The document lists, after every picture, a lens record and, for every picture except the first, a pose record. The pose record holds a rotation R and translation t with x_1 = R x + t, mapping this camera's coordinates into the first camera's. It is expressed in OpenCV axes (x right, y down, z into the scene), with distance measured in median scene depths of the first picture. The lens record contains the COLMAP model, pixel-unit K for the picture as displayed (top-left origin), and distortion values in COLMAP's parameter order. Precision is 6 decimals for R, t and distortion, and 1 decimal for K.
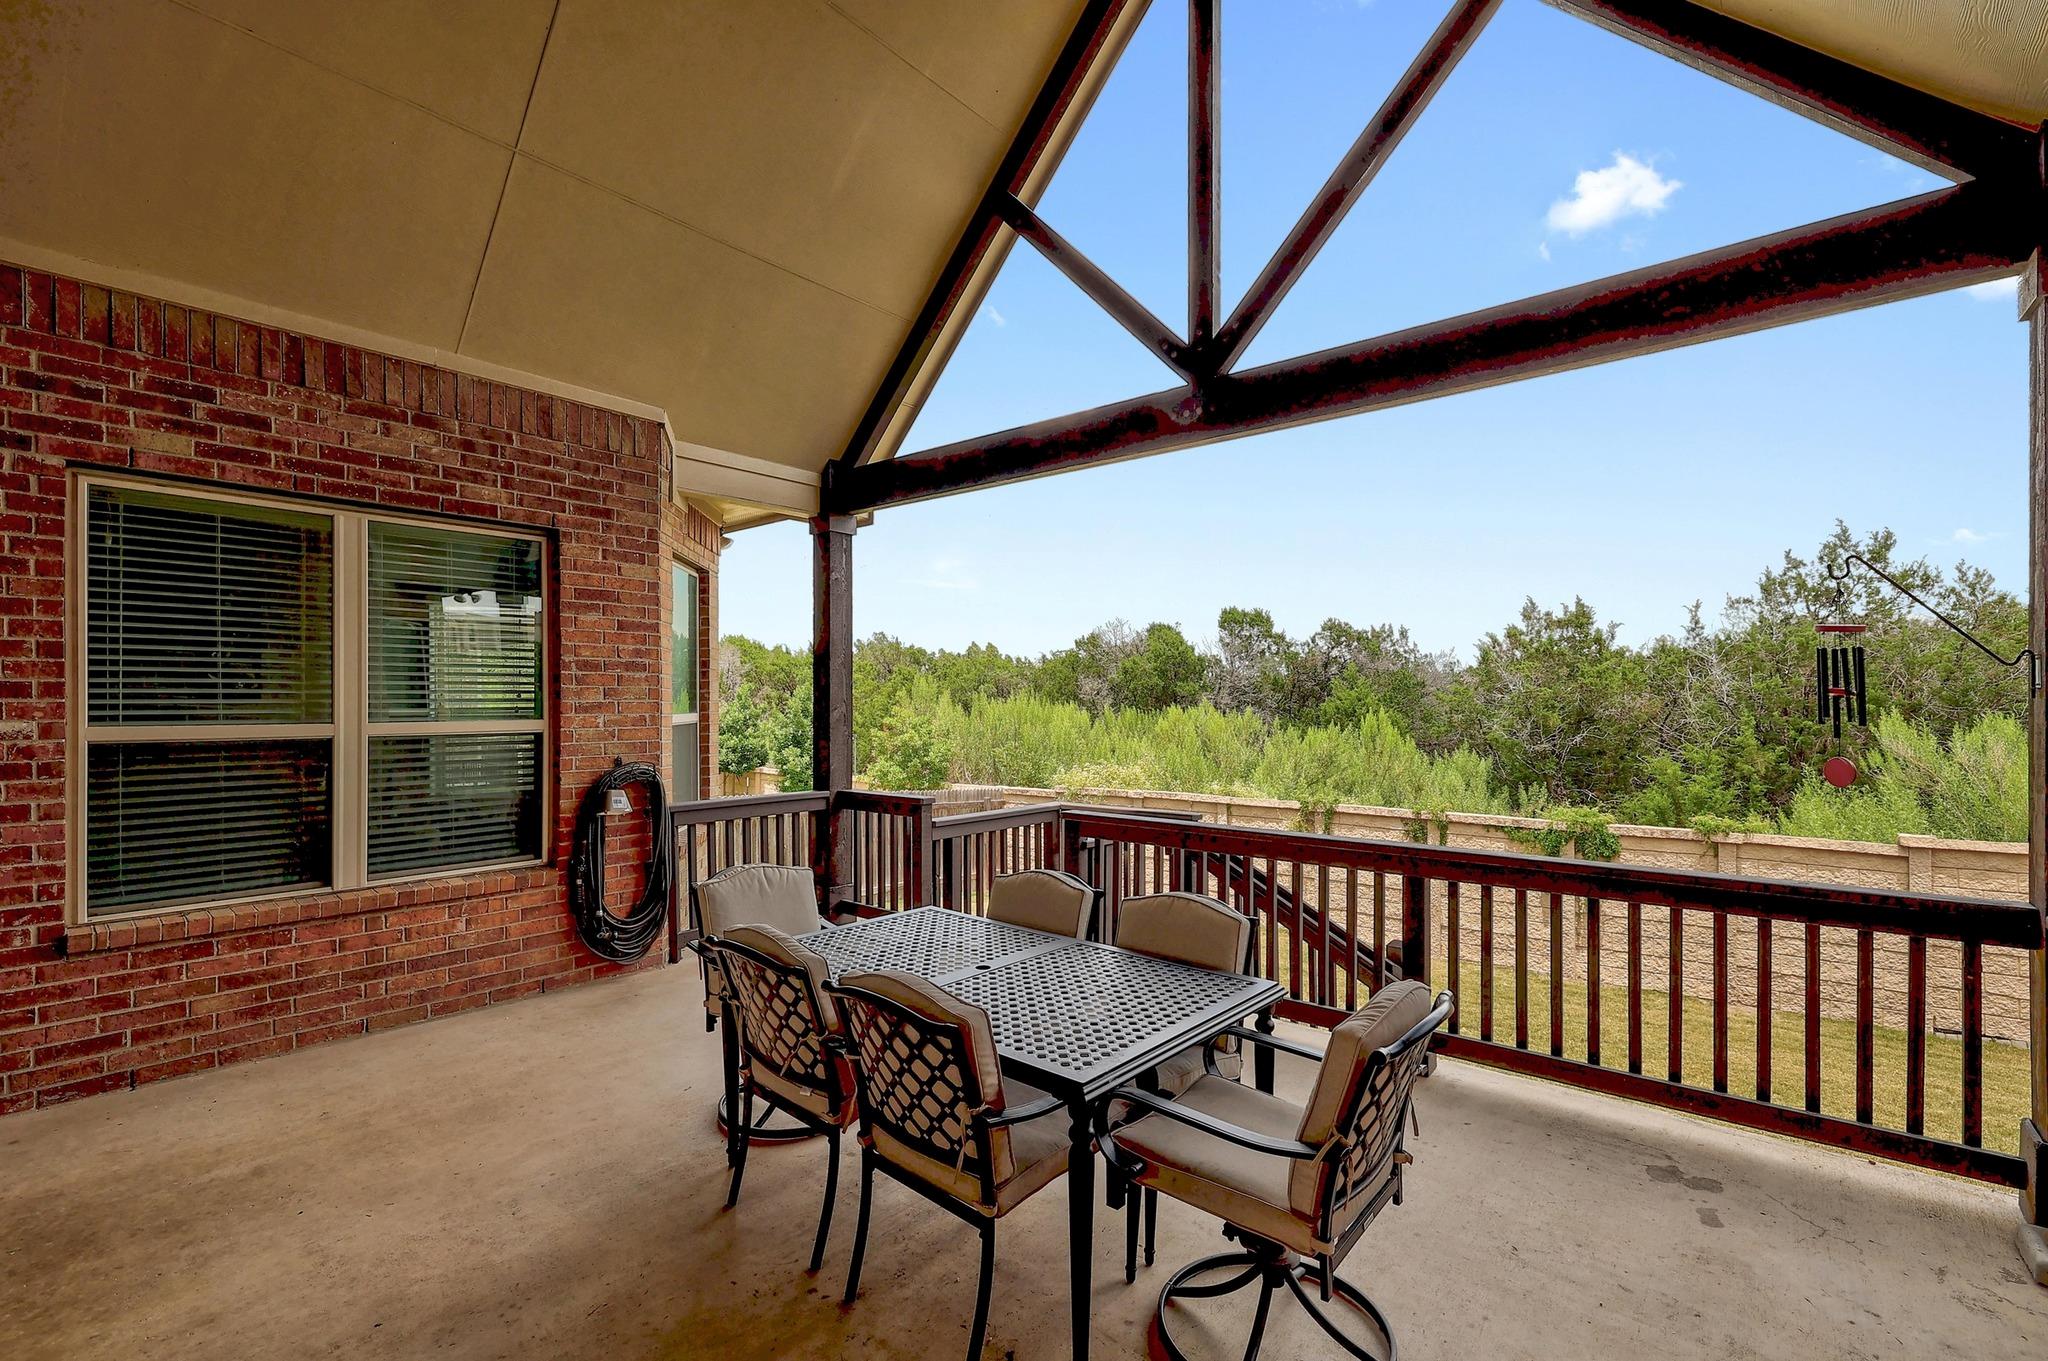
lens RADIAL K [[881.7, 0, 1010.5], [0, 881.7, 693.3], [0, 0, 1]] dist [0.001952, -0.000013]
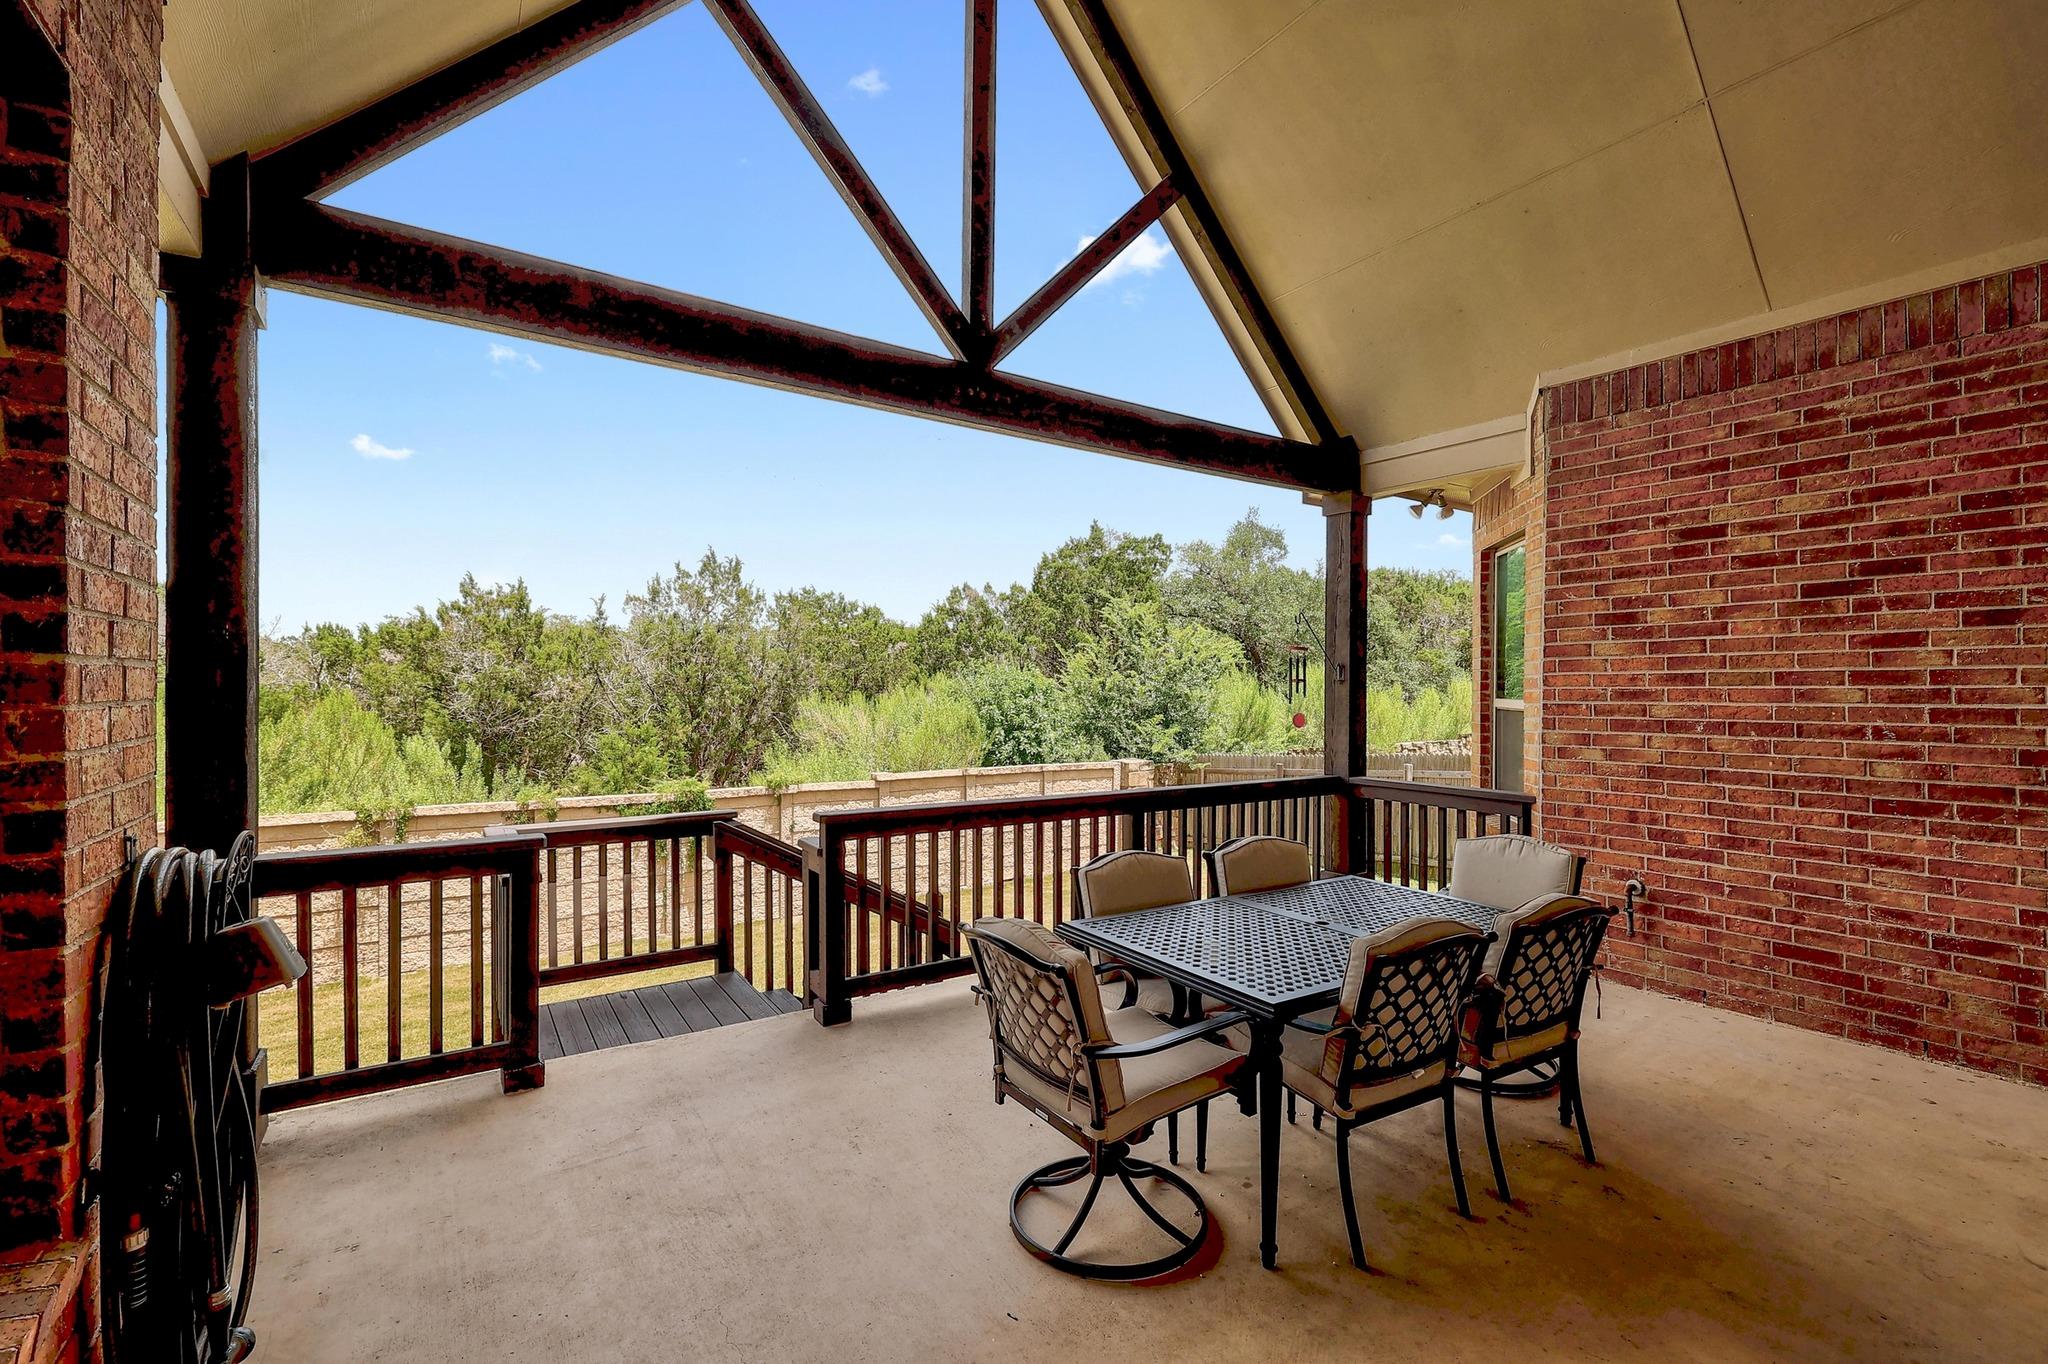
lens RADIAL K [[903.6, 0, 1023.7], [0, 903.6, 692.1], [0, 0, 1]] dist [0.001135, 0.000022]
pose [[0.285417, -0.002360, 0.958400, -0.253574], [-0.016621, 0.999834, 0.007412, 0.004242], [-0.958259, -0.018045, 0.285331, 0.214079]]
